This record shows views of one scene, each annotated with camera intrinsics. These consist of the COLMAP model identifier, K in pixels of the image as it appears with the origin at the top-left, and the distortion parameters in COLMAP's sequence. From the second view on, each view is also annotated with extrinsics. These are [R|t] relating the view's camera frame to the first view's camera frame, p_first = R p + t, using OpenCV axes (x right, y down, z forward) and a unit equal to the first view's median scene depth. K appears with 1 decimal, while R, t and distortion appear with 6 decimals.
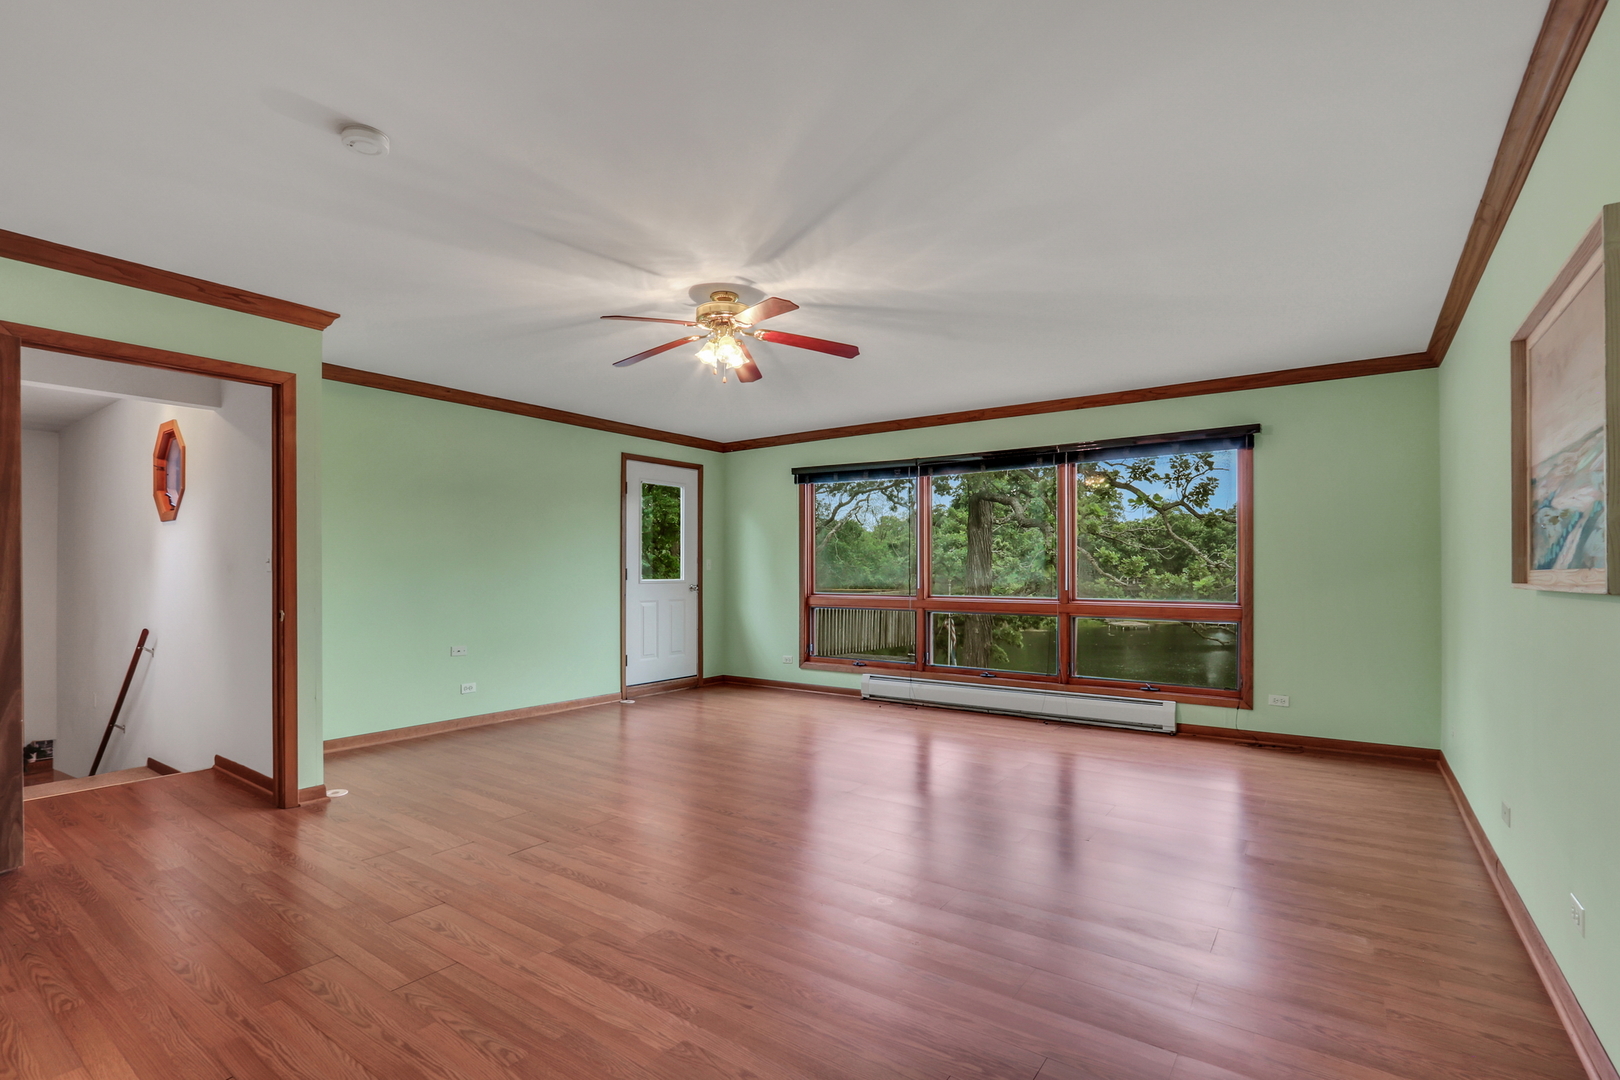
lens RADIAL K [[761.4, 0, 801.0], [0, 761.4, 574.1], [0, 0, 1]] dist [-0.017995, 0.003560]
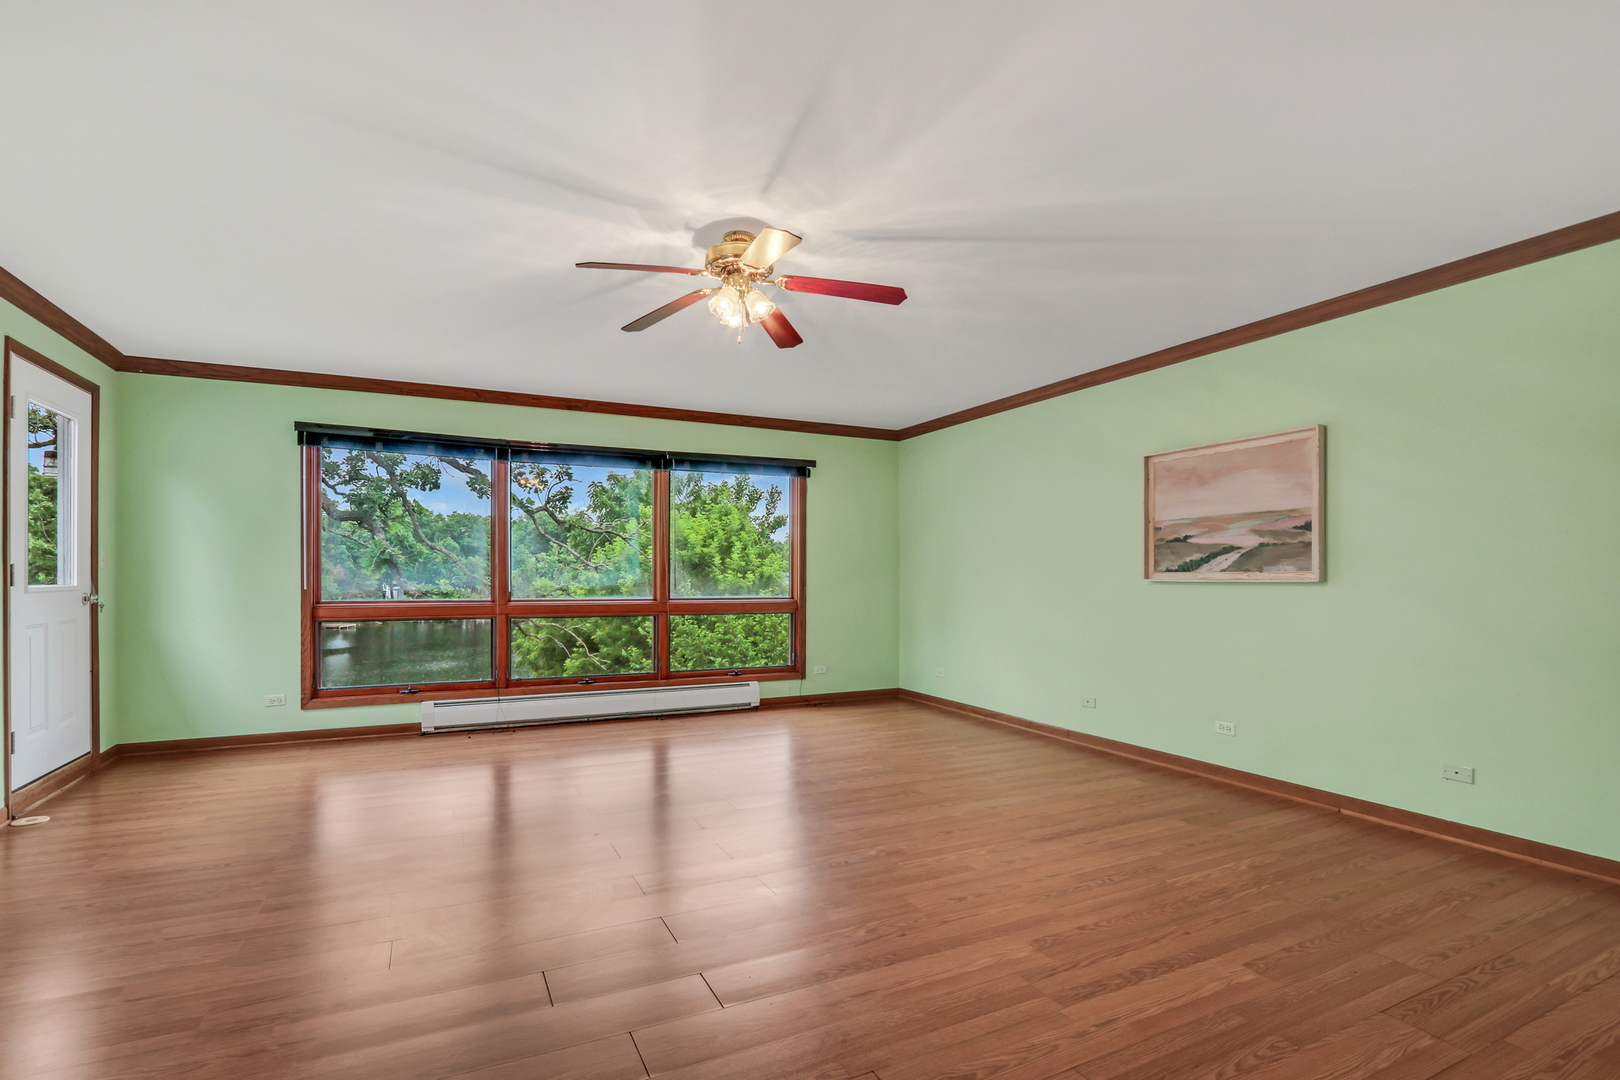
lens RADIAL K [[761.4, 0, 801.2], [0, 761.4, 581.7], [0, 0, 1]] dist [-0.017995, 0.003560]
pose [[0.472753, -0.008226, 0.881157, -0.483235], [0.000905, 0.999960, 0.008850, 0.000066], [-0.881195, -0.003387, 0.472742, 0.332674]]
